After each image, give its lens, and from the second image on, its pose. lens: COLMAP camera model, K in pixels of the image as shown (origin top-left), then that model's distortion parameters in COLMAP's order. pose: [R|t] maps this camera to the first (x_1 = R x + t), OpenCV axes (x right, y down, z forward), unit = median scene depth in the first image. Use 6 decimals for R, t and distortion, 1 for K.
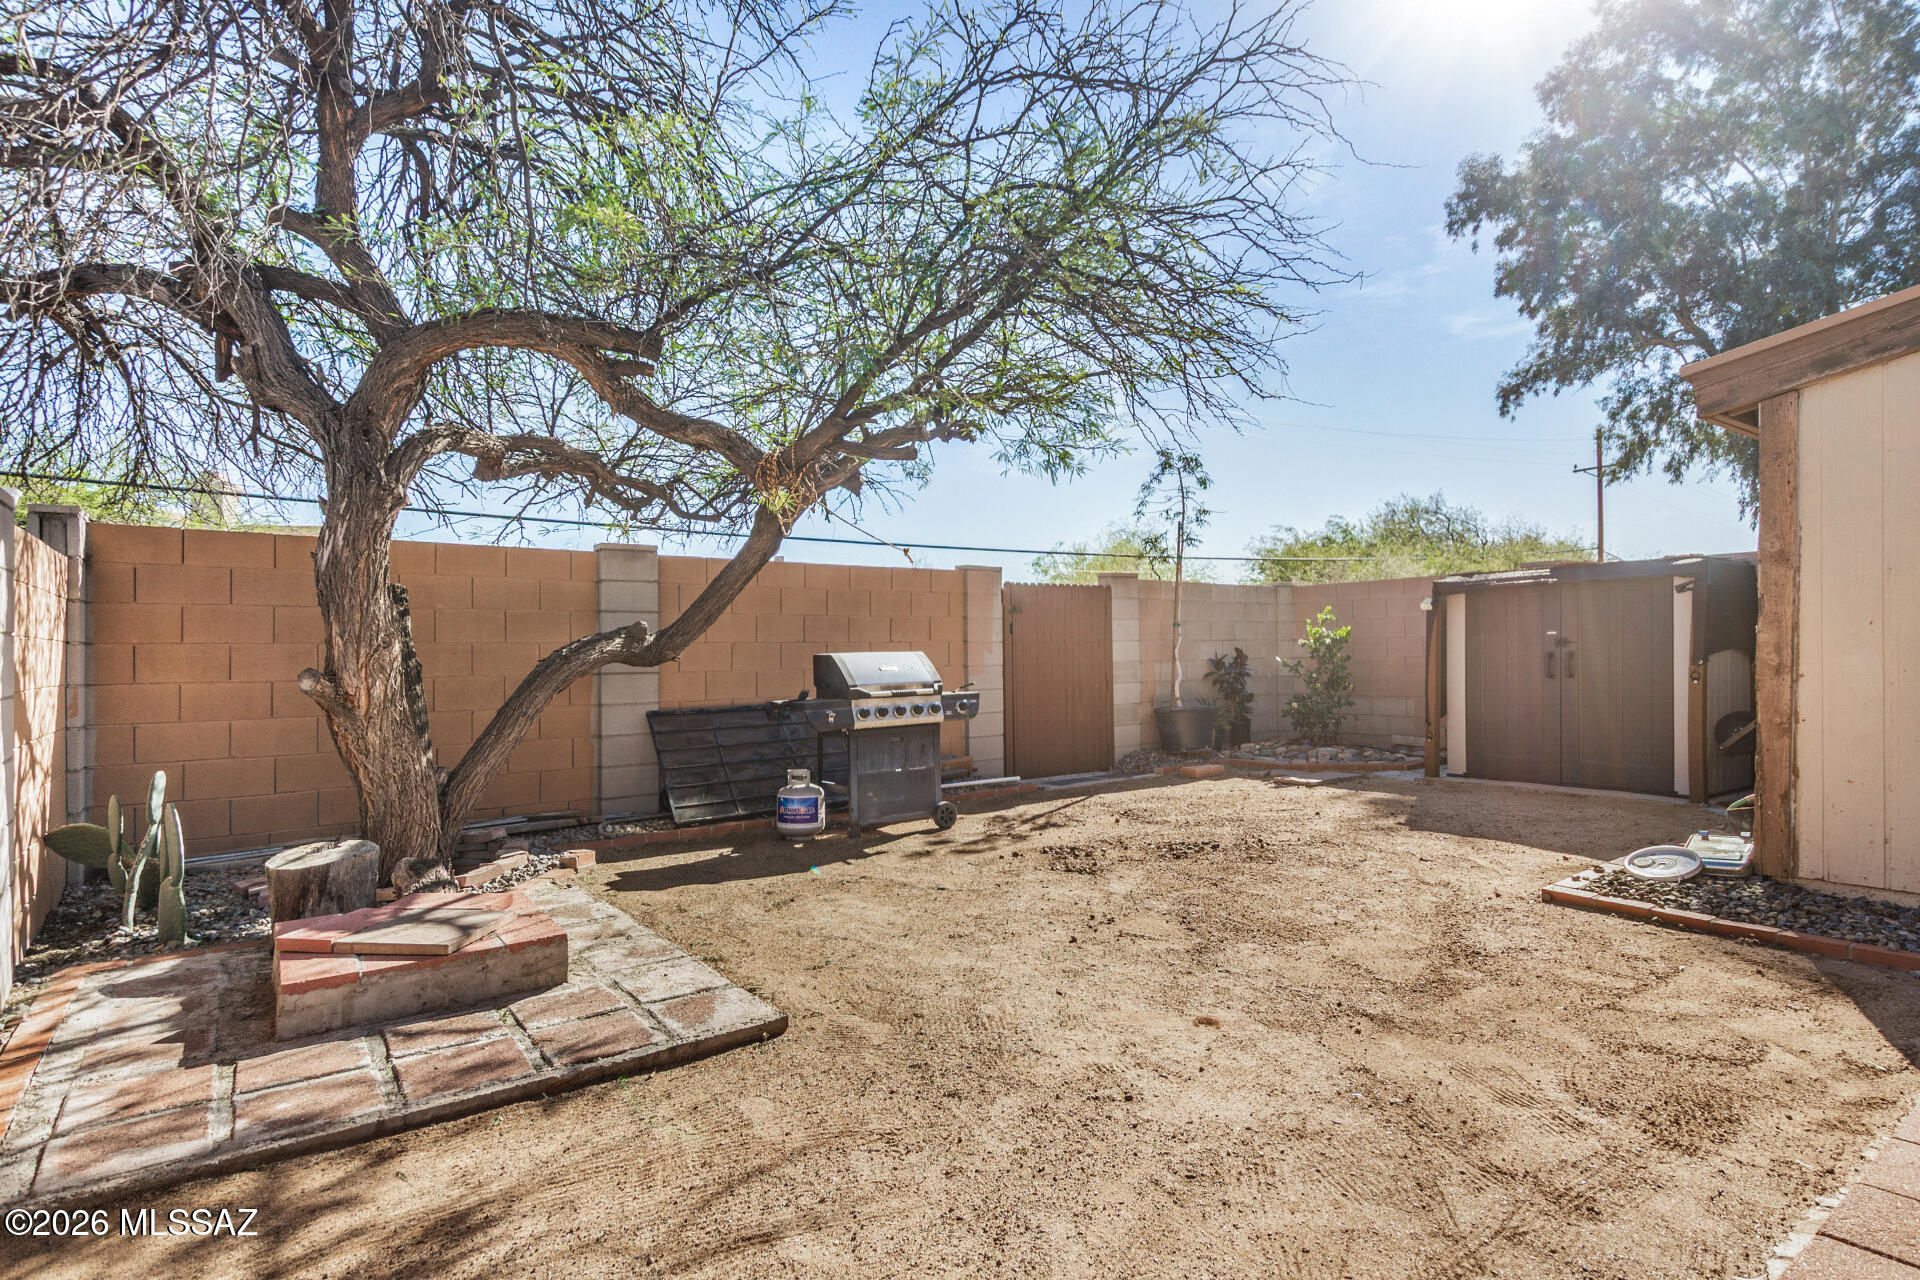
lens RADIAL K [[902.6, 0, 890.2], [0, 902.6, 631.4], [0, 0, 1]] dist [0.010682, -0.001573]
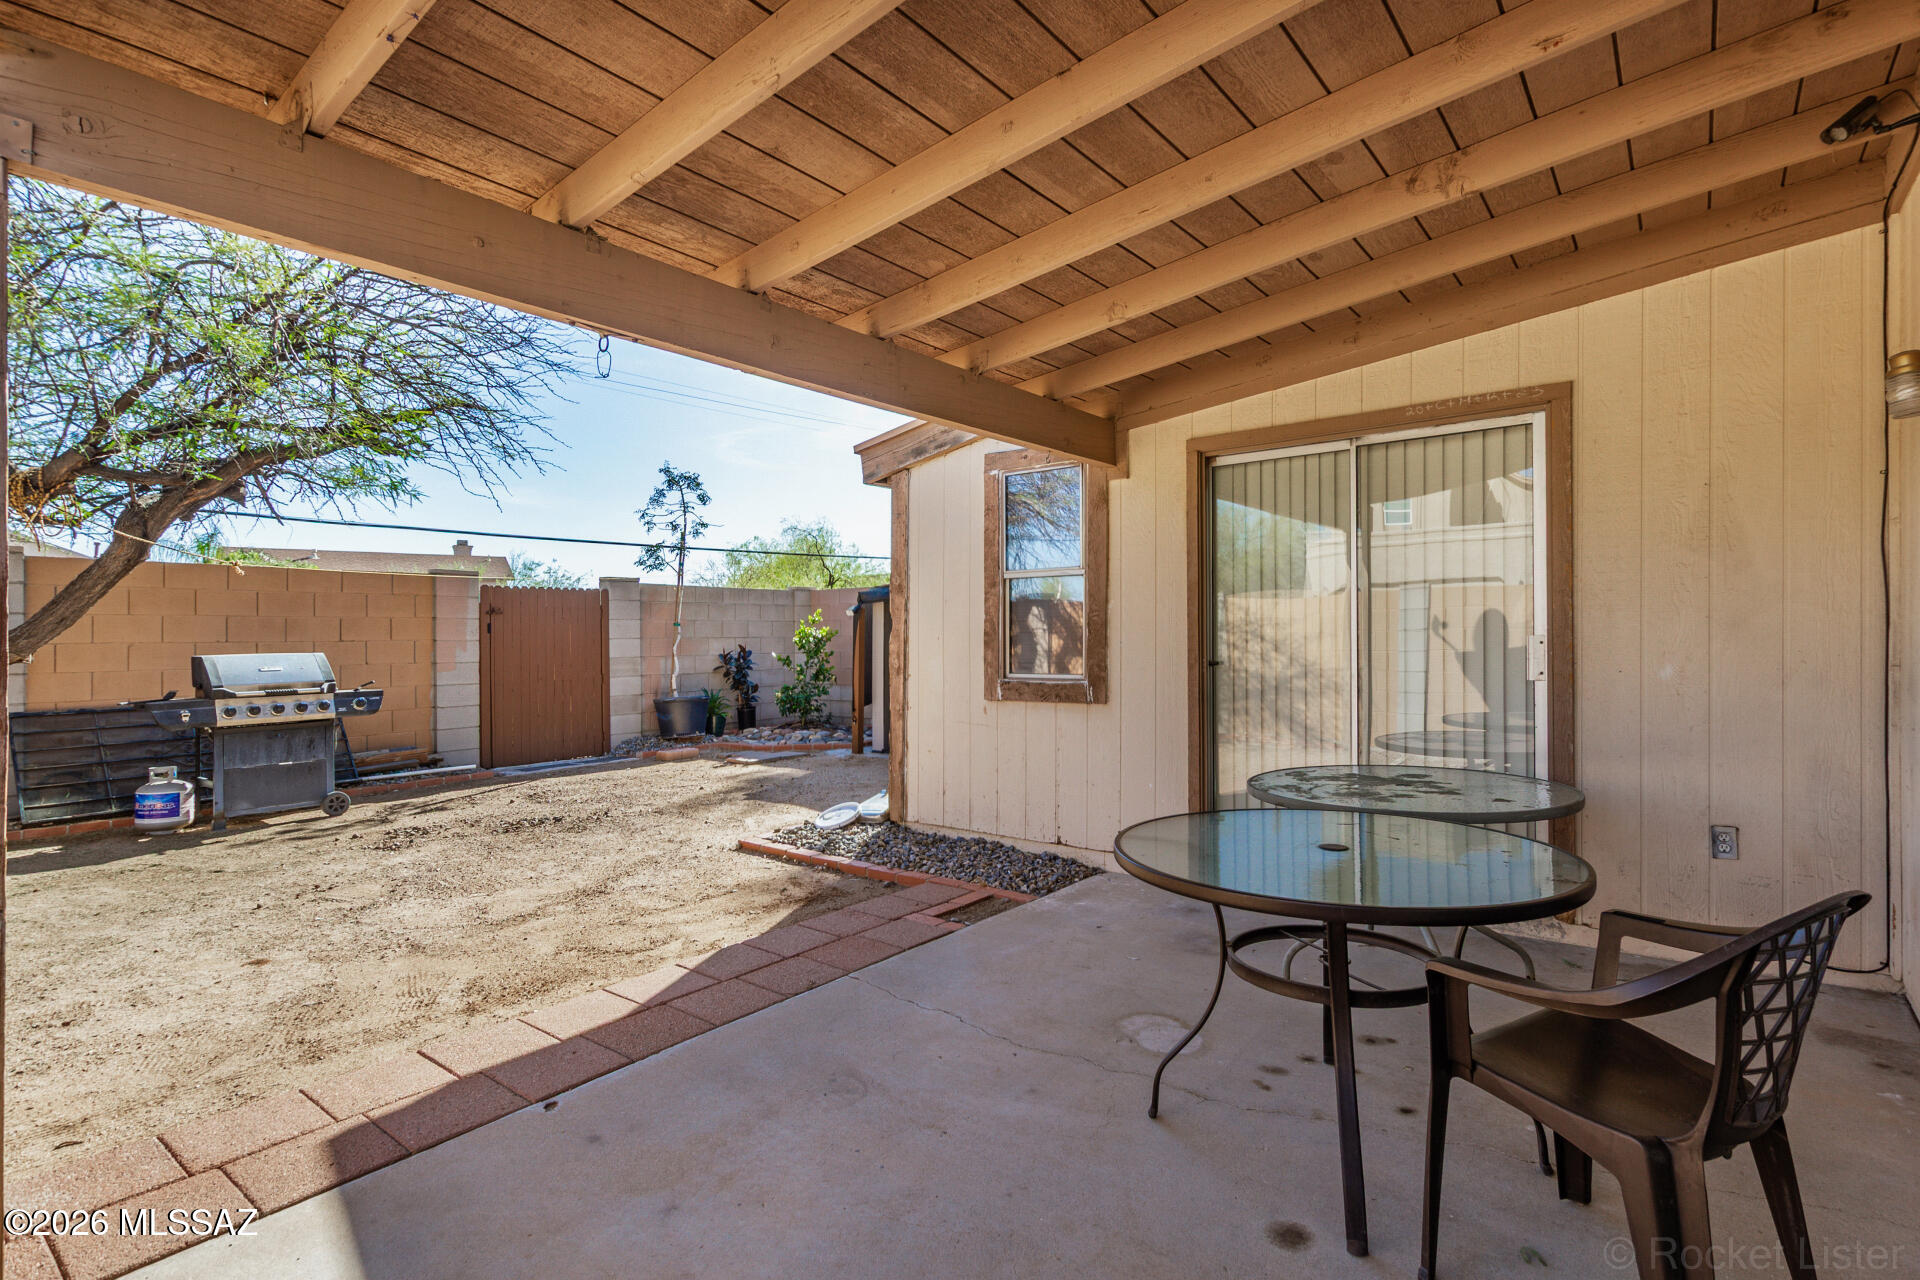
lens RADIAL K [[902.6, 0, 968.9], [0, 902.6, 626.0], [0, 0, 1]] dist [0.010682, -0.001573]
pose [[0.966025, 0.007404, 0.258342, 0.523754], [-0.010801, 0.999873, 0.011733, -0.031600], [-0.258222, -0.014125, 0.965982, -0.249105]]
